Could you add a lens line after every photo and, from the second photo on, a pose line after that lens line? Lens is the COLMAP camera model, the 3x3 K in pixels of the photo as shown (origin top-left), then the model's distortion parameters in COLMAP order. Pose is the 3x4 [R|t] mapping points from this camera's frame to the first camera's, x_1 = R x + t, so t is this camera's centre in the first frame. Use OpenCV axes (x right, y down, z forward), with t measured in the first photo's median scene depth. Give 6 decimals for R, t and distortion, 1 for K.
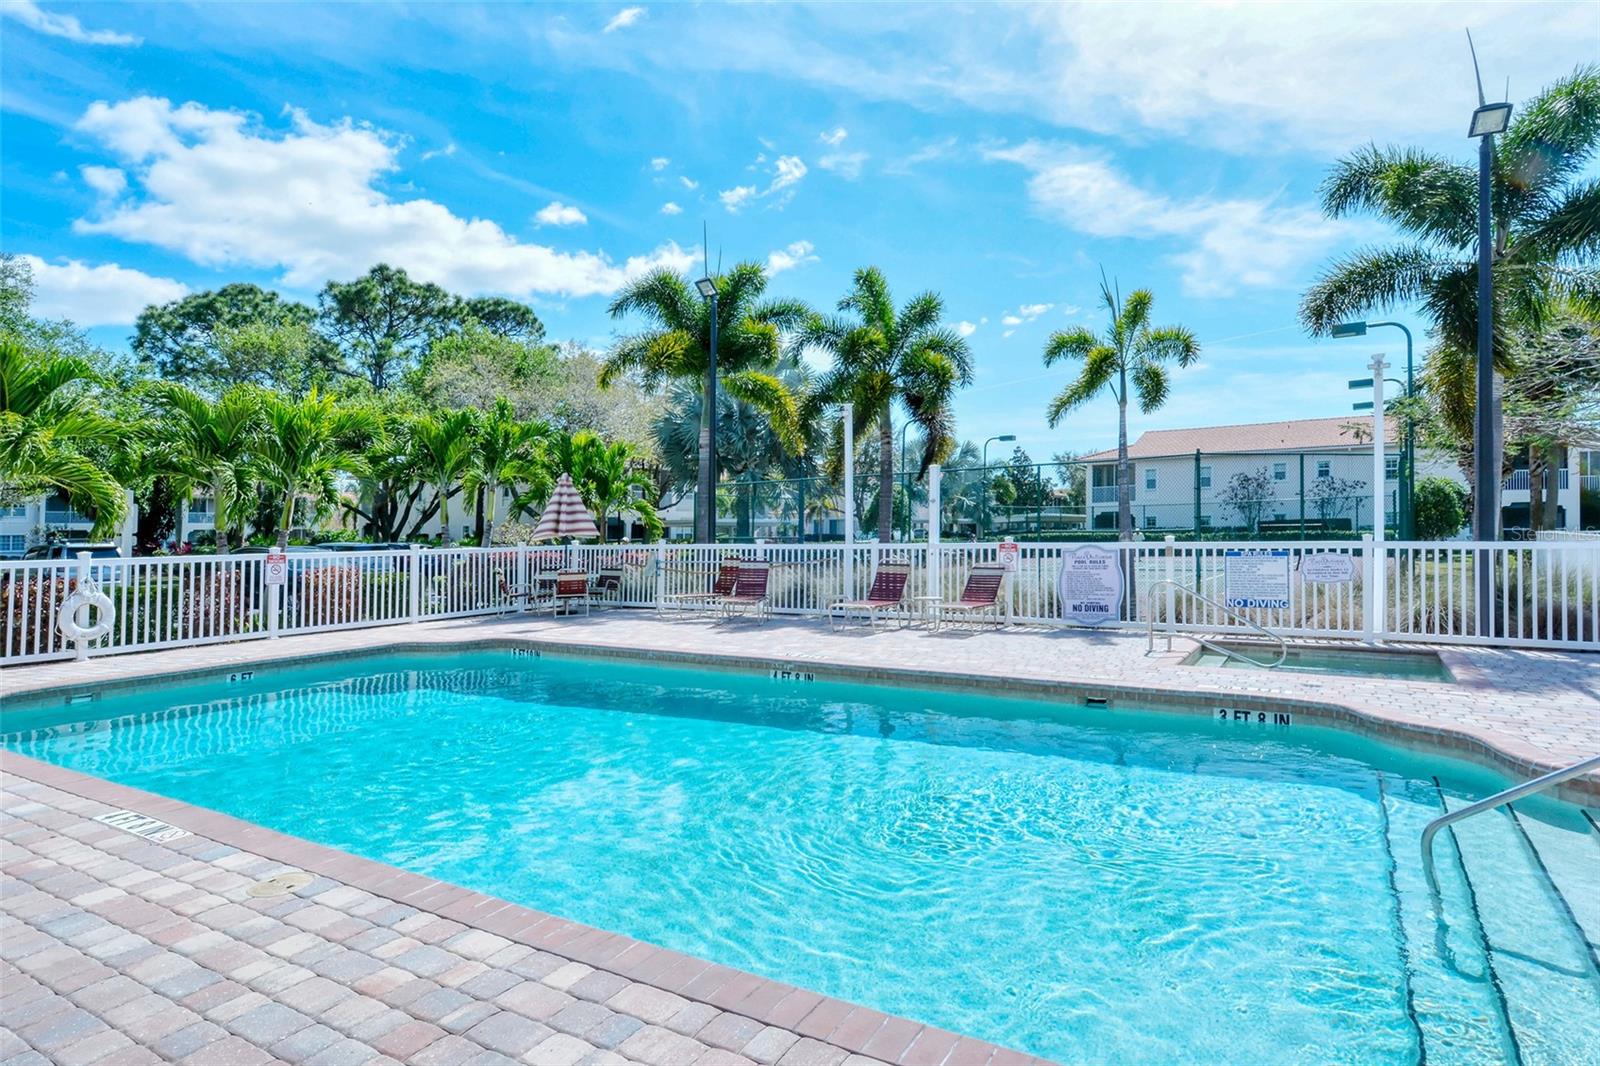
lens RADIAL K [[817.5, 0, 800.0], [0, 817.5, 533.0], [0, 0, 1]] dist [-0.067122, 0.000213]
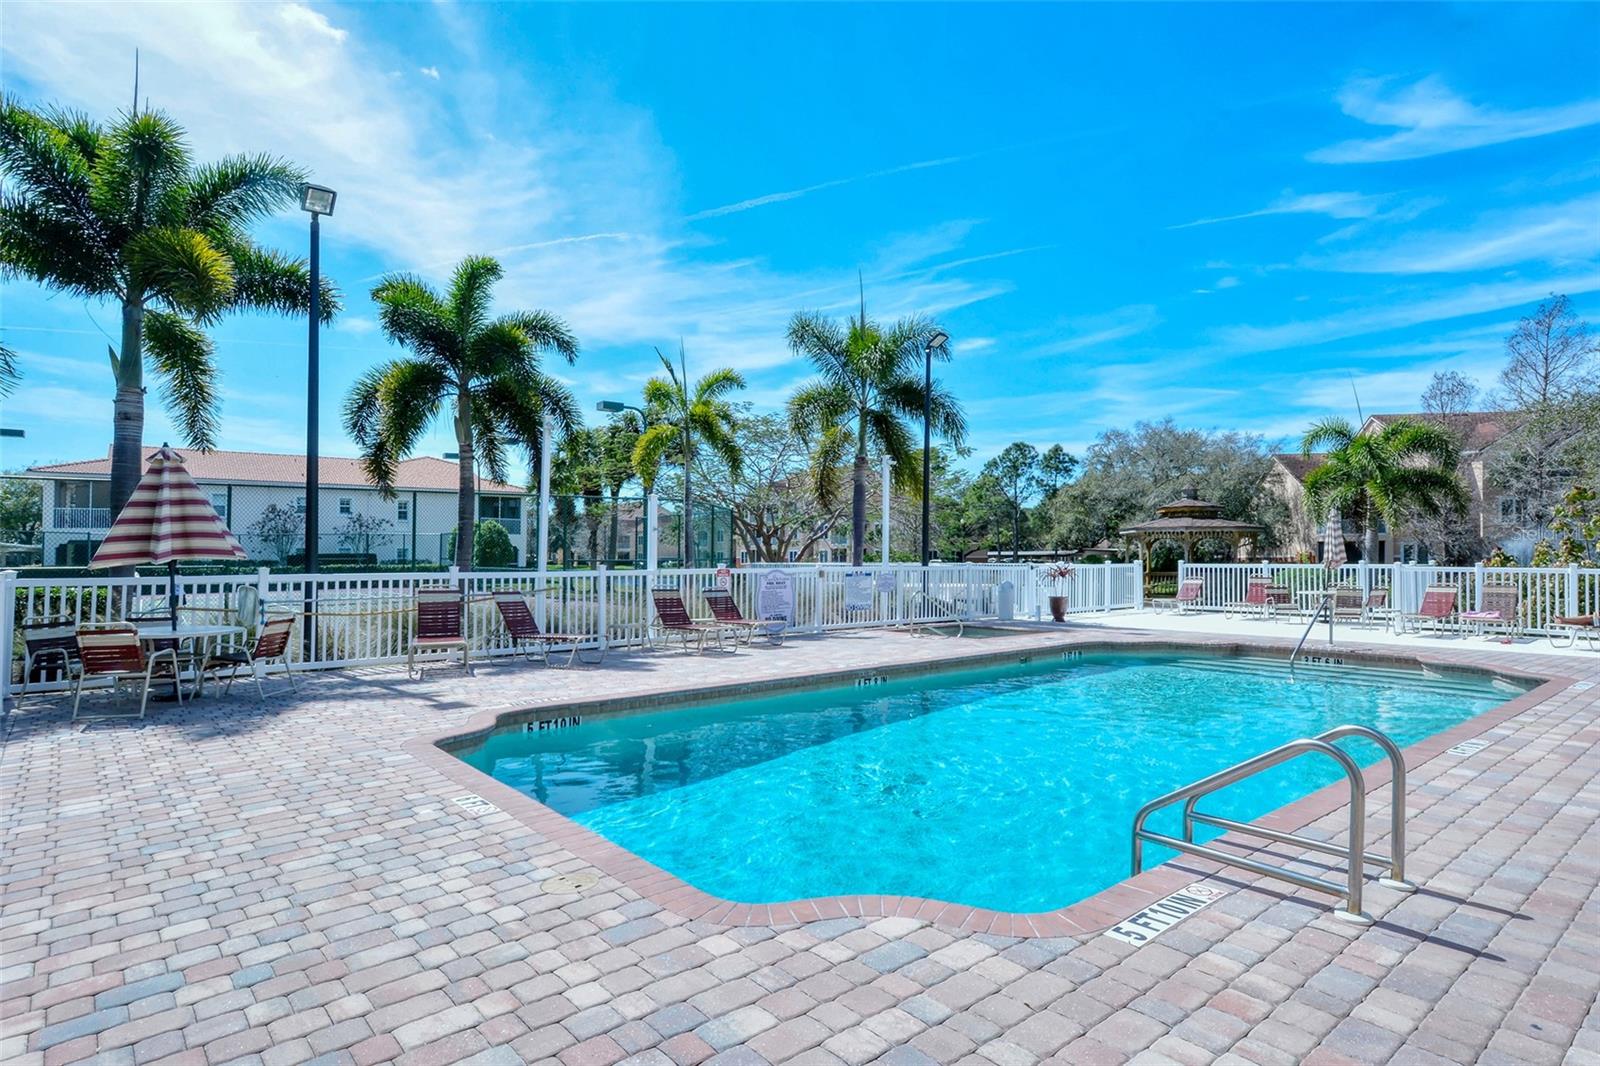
lens RADIAL K [[817.5, 0, 800.0], [0, 817.5, 533.0], [0, 0, 1]] dist [-0.067122, 0.000213]
pose [[0.378030, 0.037916, 0.925017, -0.738780], [0.001974, 0.999126, -0.041761, 0.009415], [-0.925791, 0.017613, 0.377625, 0.433759]]
